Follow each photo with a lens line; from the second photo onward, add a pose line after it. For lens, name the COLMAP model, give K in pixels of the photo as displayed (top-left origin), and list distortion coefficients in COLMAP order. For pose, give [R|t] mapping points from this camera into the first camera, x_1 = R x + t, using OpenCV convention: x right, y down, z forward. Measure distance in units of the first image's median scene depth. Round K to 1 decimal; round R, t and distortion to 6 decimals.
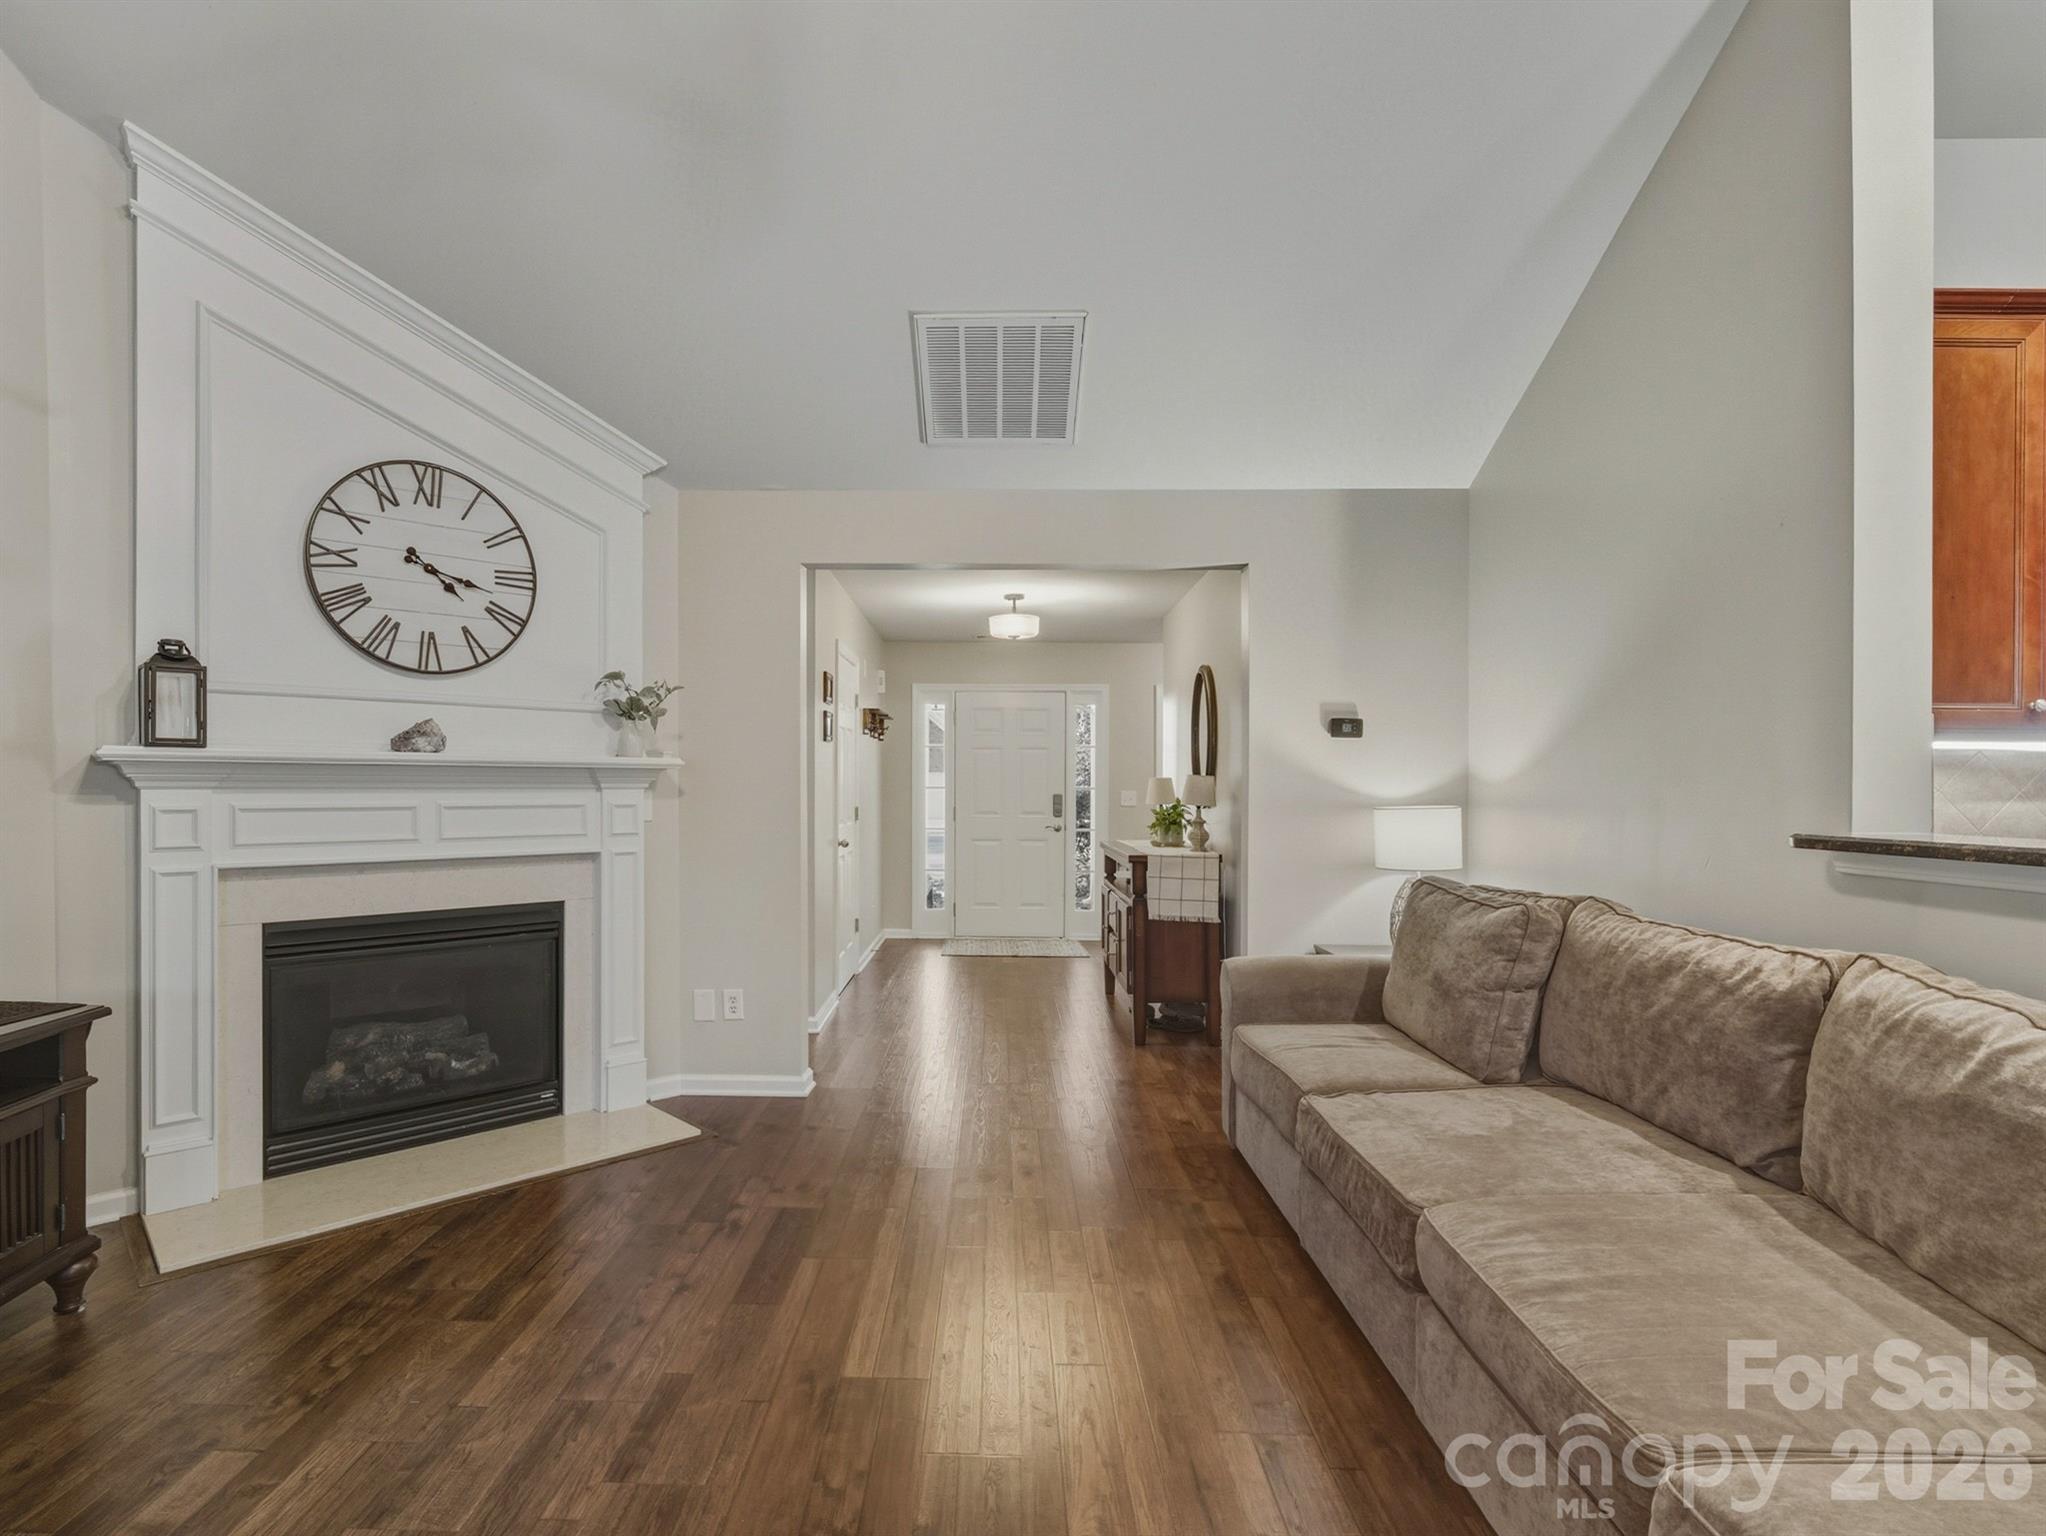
lens RADIAL K [[1019.3, 0, 980.2], [0, 1019.3, 793.0], [0, 0, 1]] dist [0.000476, -0.000782]
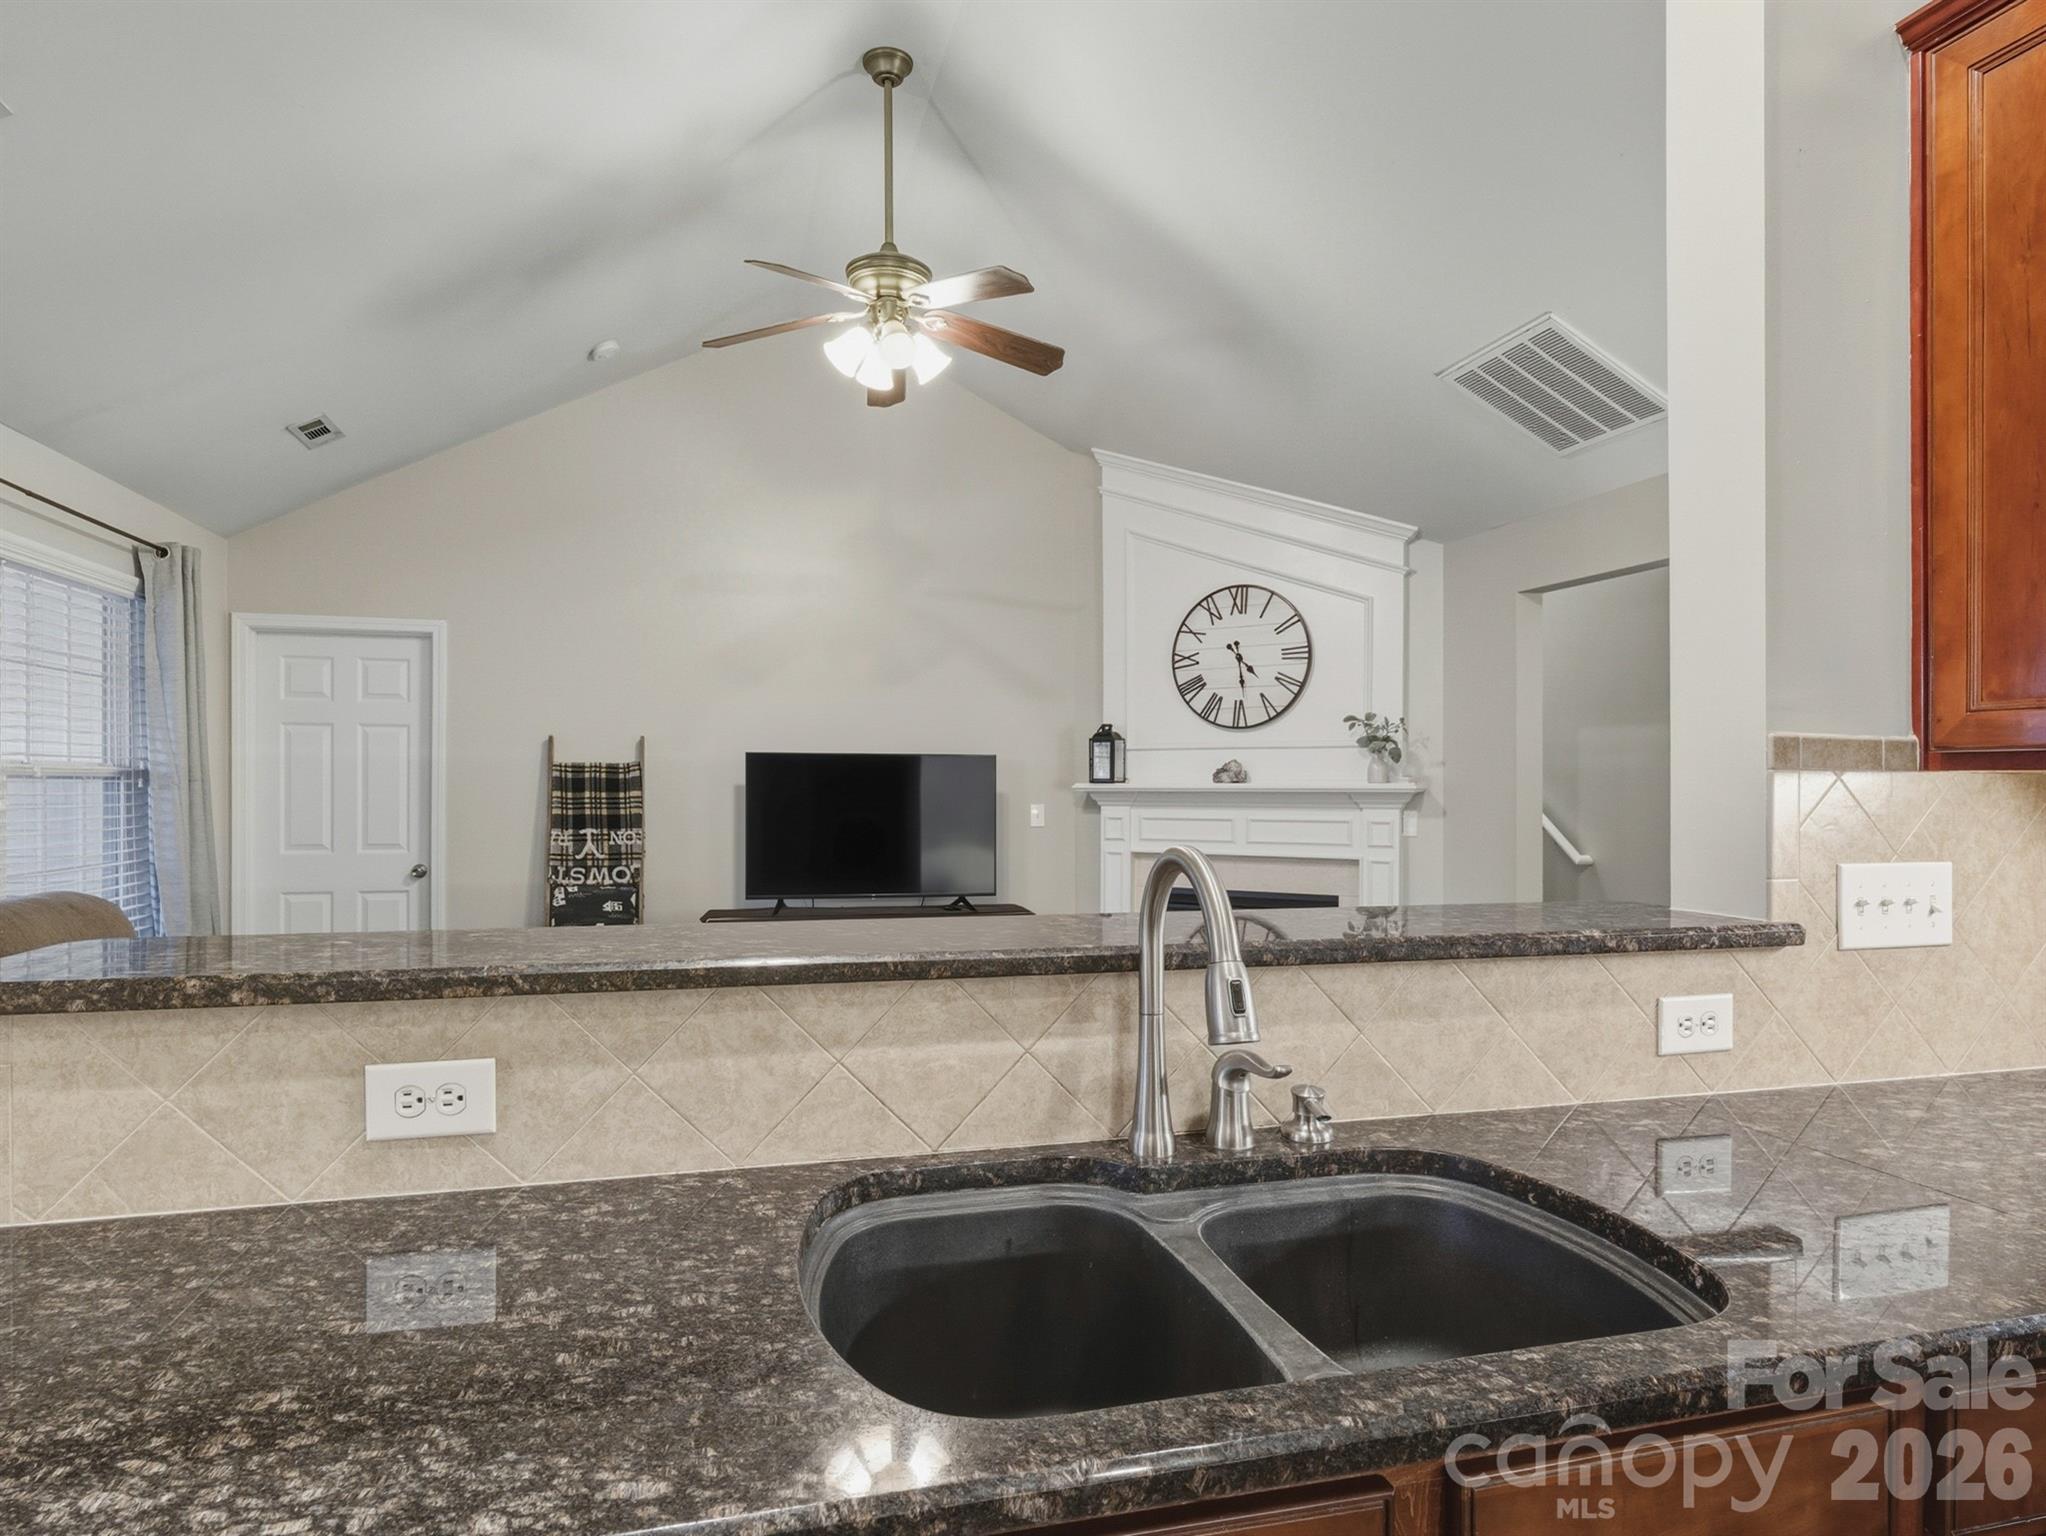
lens RADIAL K [[1180.6, 0, 1009.5], [0, 1180.6, 795.5], [0, 0, 1]] dist [0.002485, -0.006157]
pose [[0.272796, 0.005828, -0.962054, 1.014432], [-0.007731, 0.999963, 0.003865, -0.025458], [0.962041, 0.006383, 0.272831, 0.223821]]
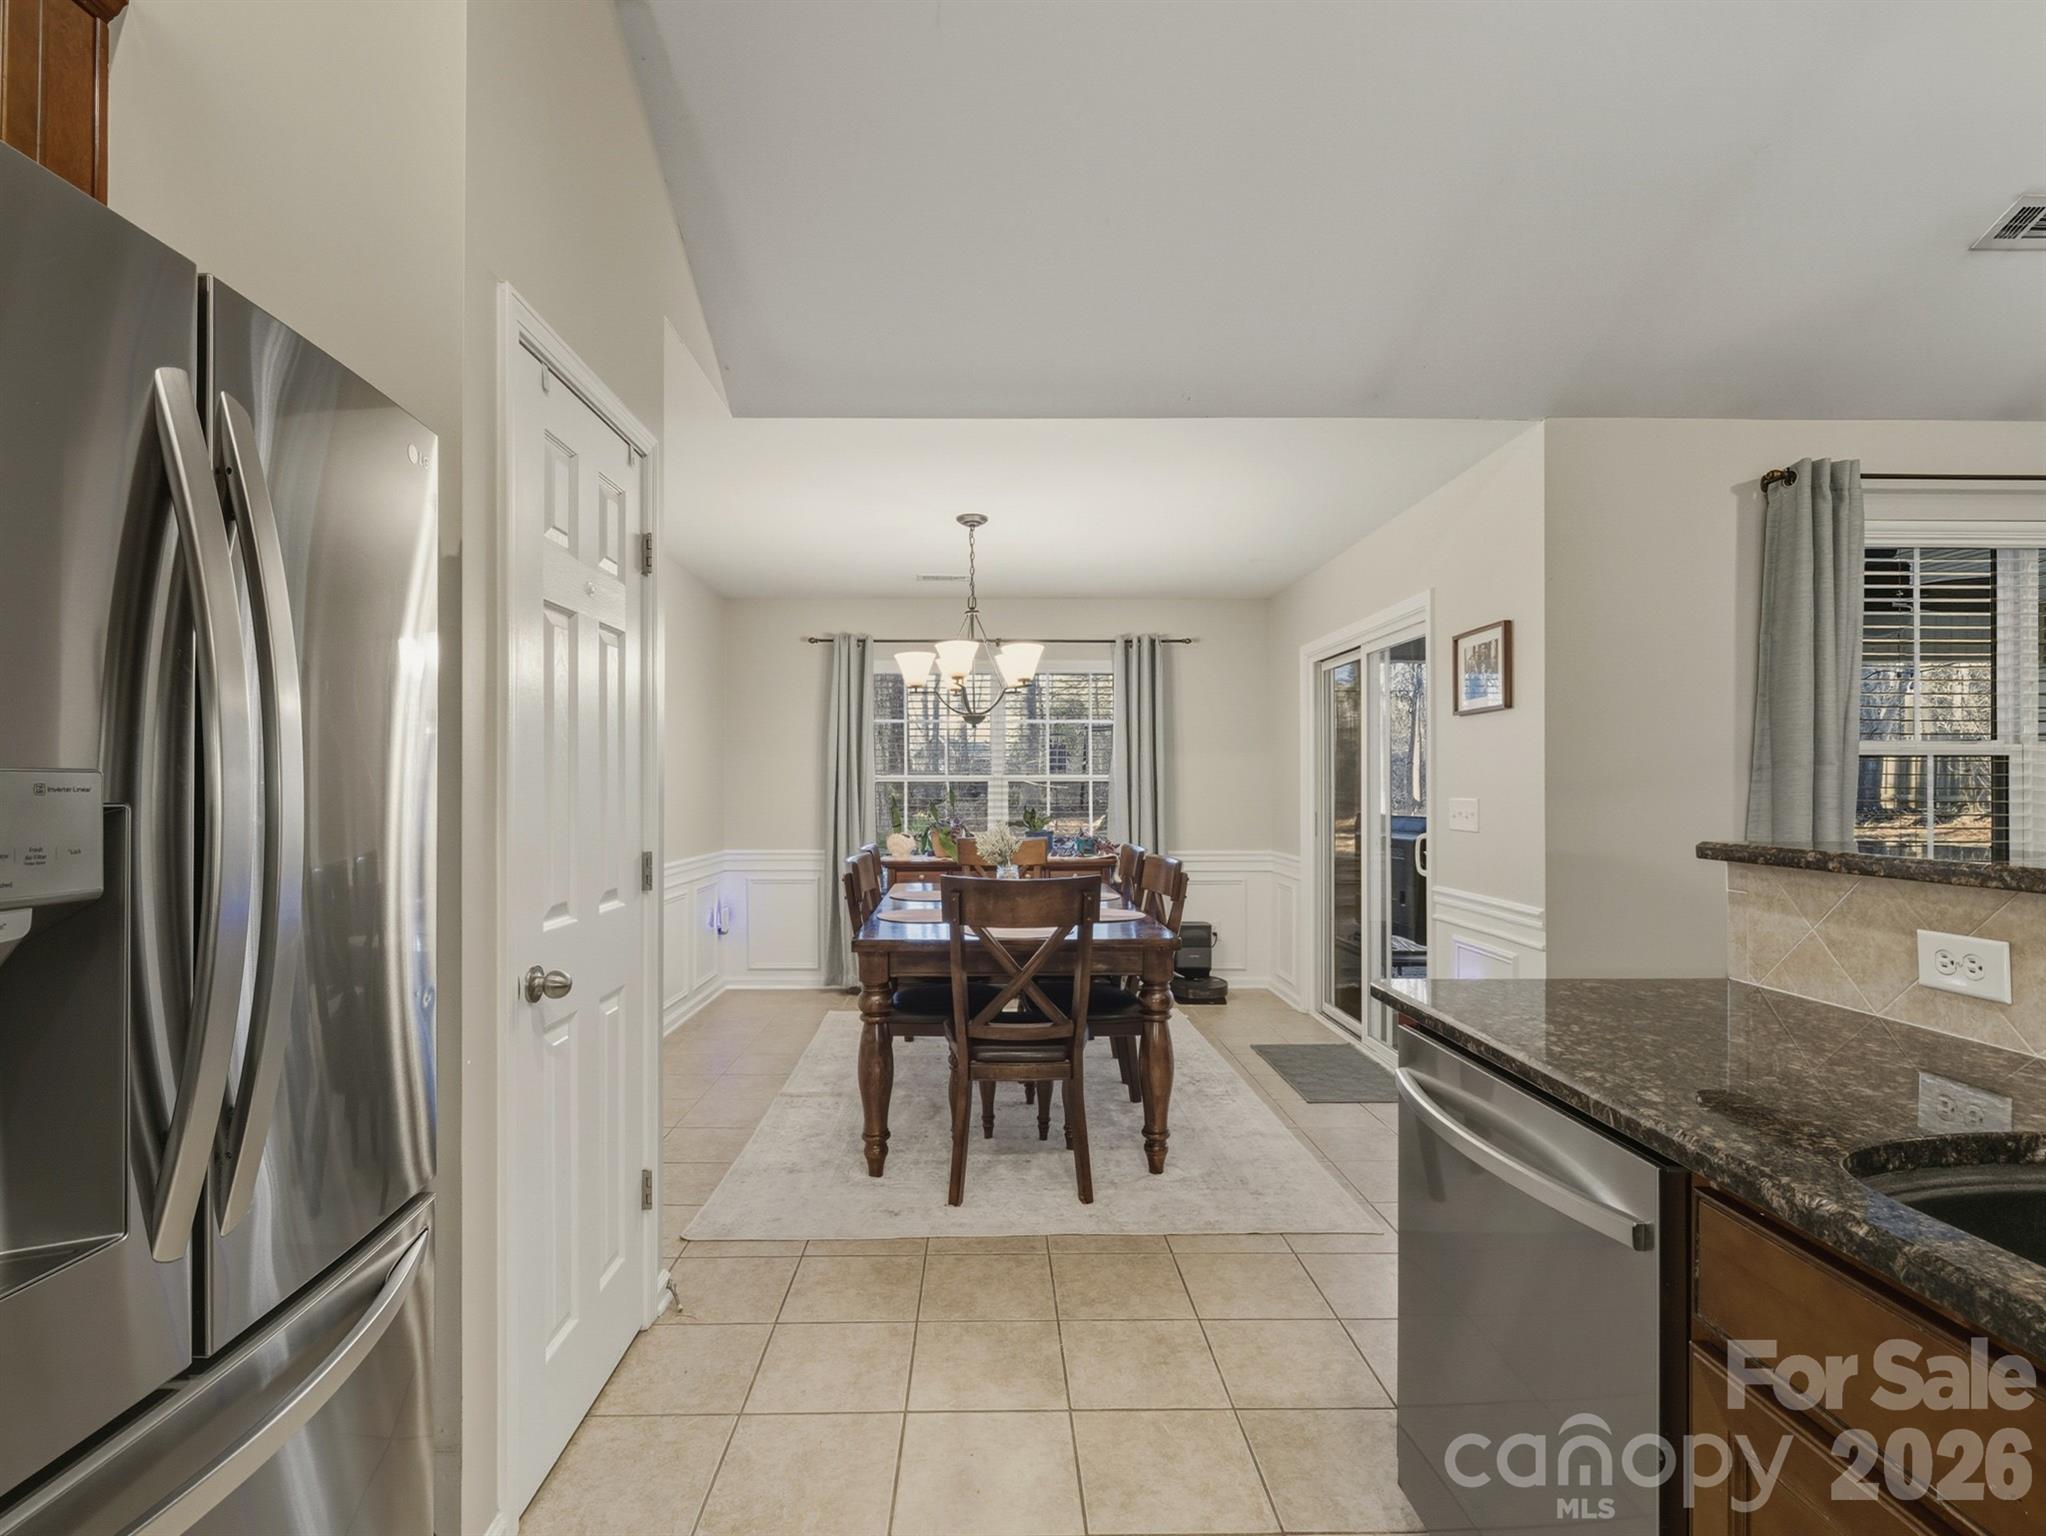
lens RADIAL K [[971.9, 0, 986.1], [0, 971.9, 779.4], [0, 0, 1]] dist [-0.017470, -0.001350]
pose [[-0.999702, -0.008141, -0.023022, 1.014848], [-0.008135, 0.999967, -0.000384, 0.000667], [0.023024, -0.000197, -0.999735, 0.527396]]
